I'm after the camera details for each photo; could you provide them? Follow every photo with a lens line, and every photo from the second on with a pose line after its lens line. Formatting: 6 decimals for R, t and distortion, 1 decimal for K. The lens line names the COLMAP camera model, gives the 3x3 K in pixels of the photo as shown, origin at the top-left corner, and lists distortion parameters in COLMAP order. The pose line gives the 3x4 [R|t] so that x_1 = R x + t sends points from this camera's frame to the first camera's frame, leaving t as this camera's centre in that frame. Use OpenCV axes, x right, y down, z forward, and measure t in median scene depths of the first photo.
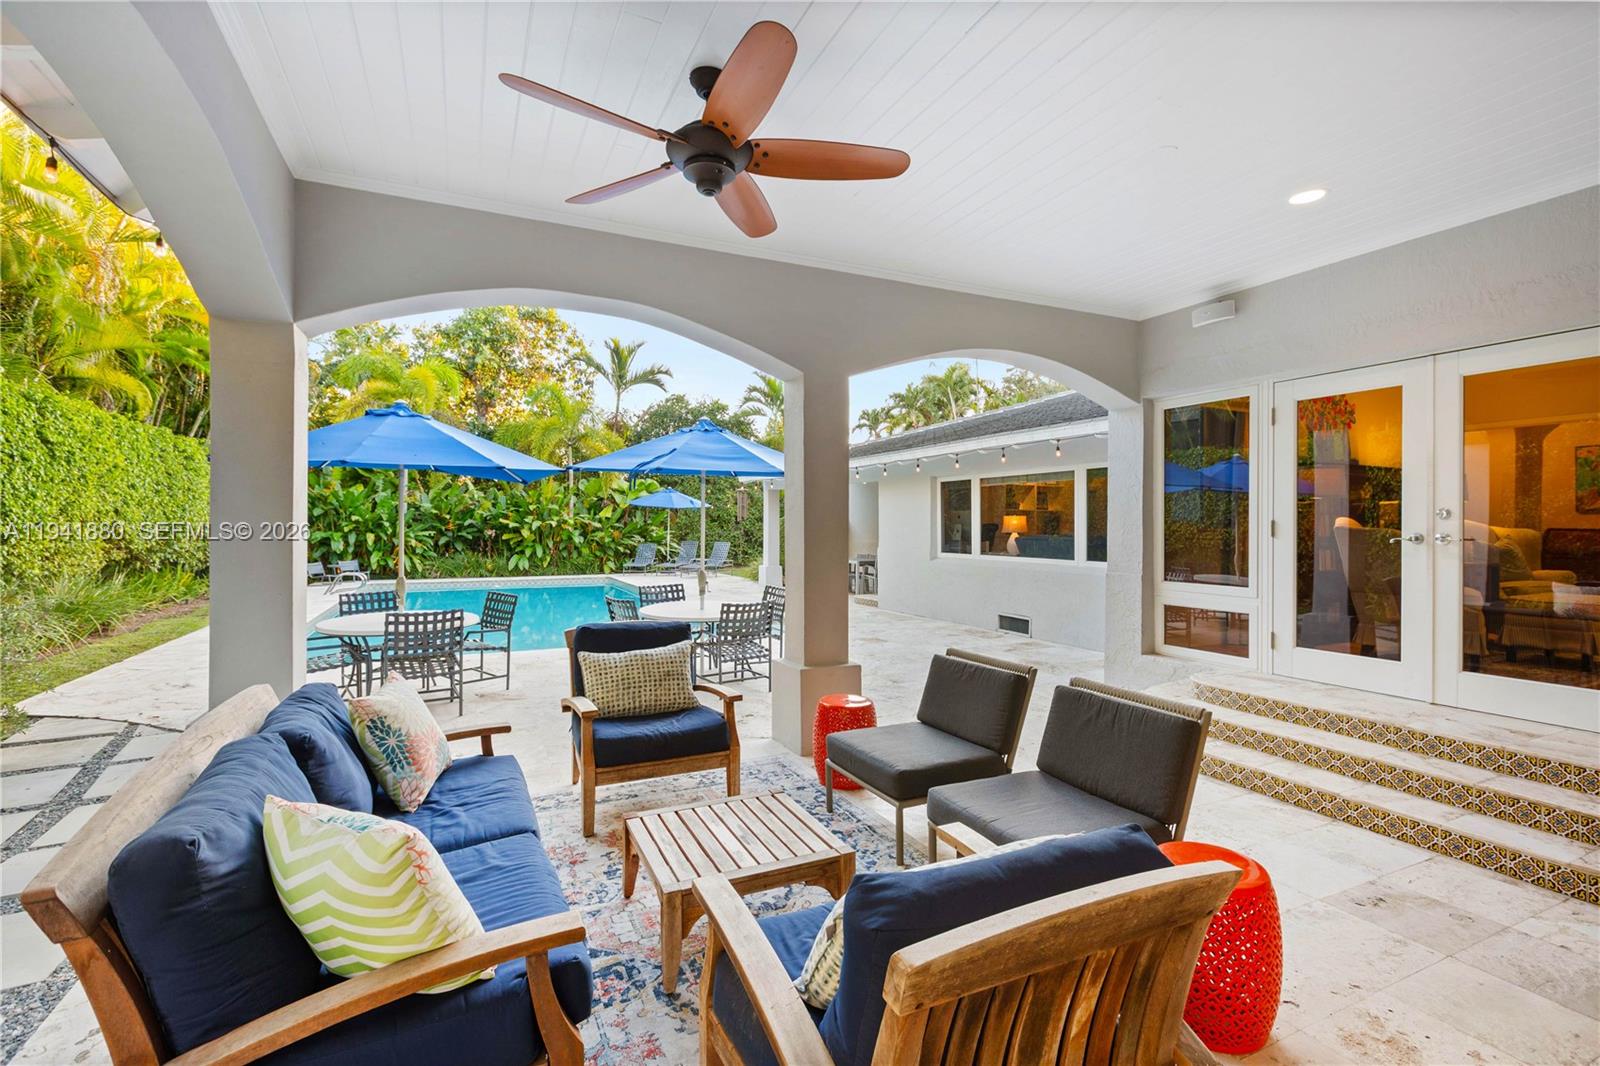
lens RADIAL K [[736.0, 0, 800.0], [0, 736.0, 533.0], [0, 0, 1]] dist [-0.003970, -0.000948]
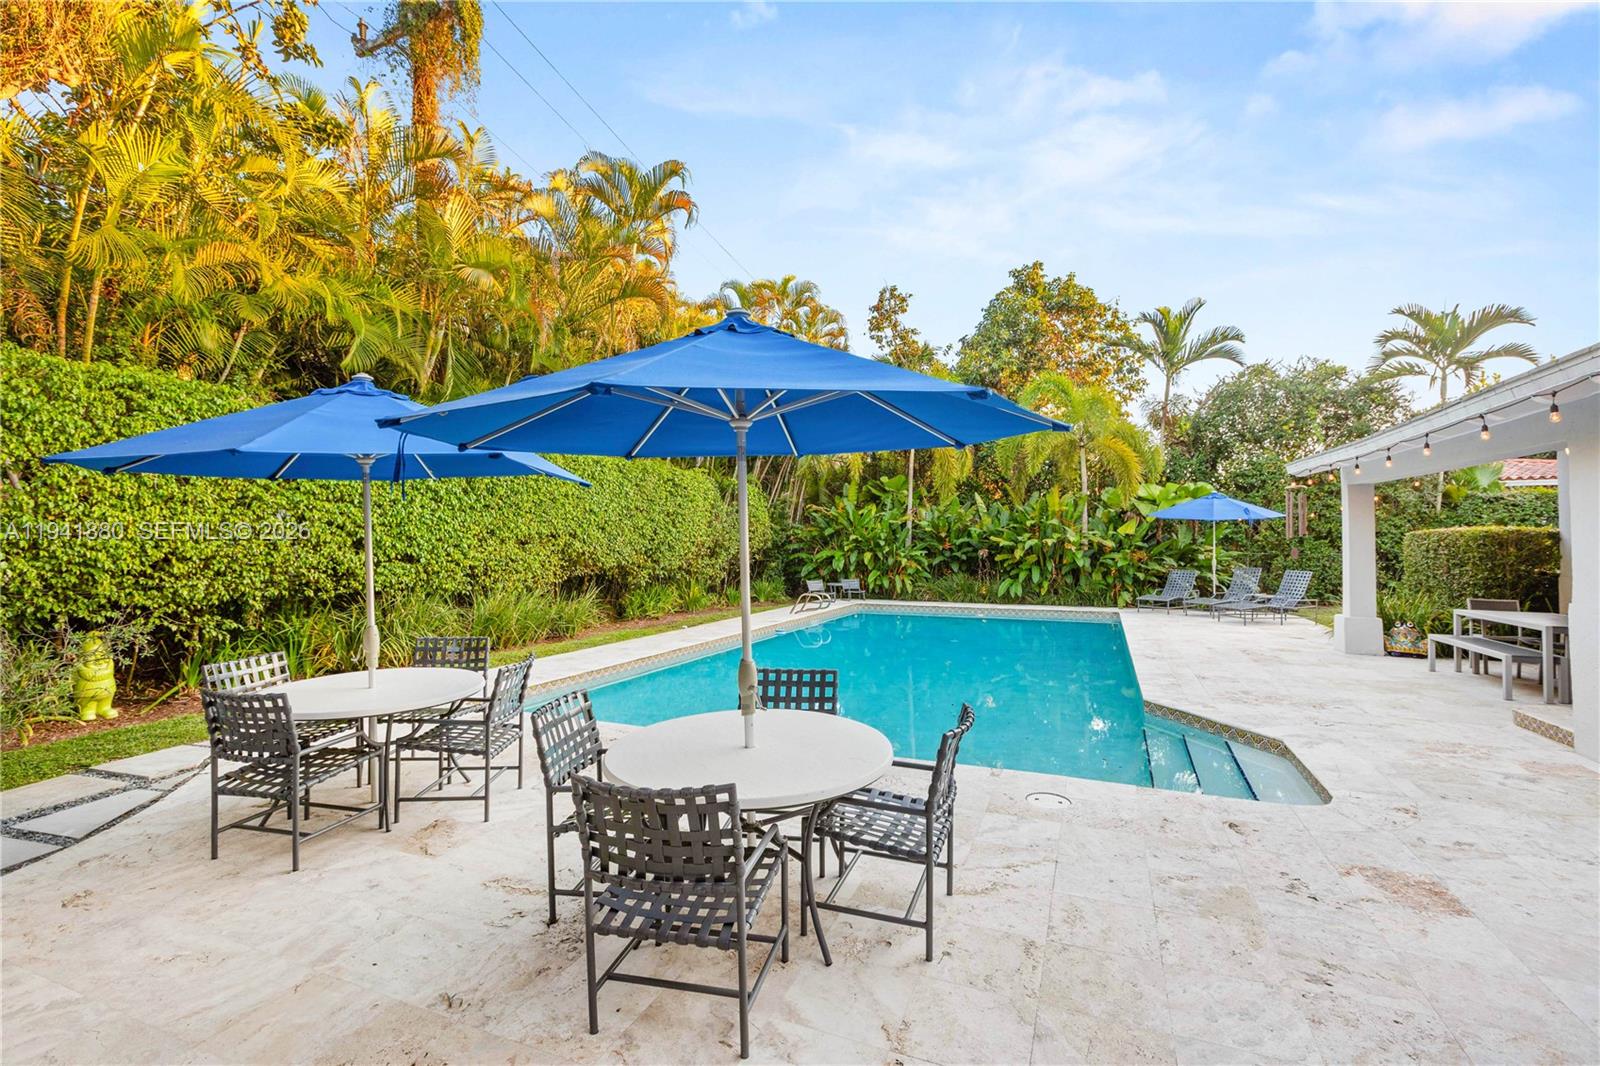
lens RADIAL K [[717.1, 0, 800.0], [0, 717.1, 533.0], [0, 0, 1]] dist [0.000337, -0.000591]
pose [[0.673091, -0.010081, -0.739491, 0.069155], [-0.007111, 0.999773, -0.020101, -0.005159], [0.739526, 0.018788, 0.672866, 0.250344]]
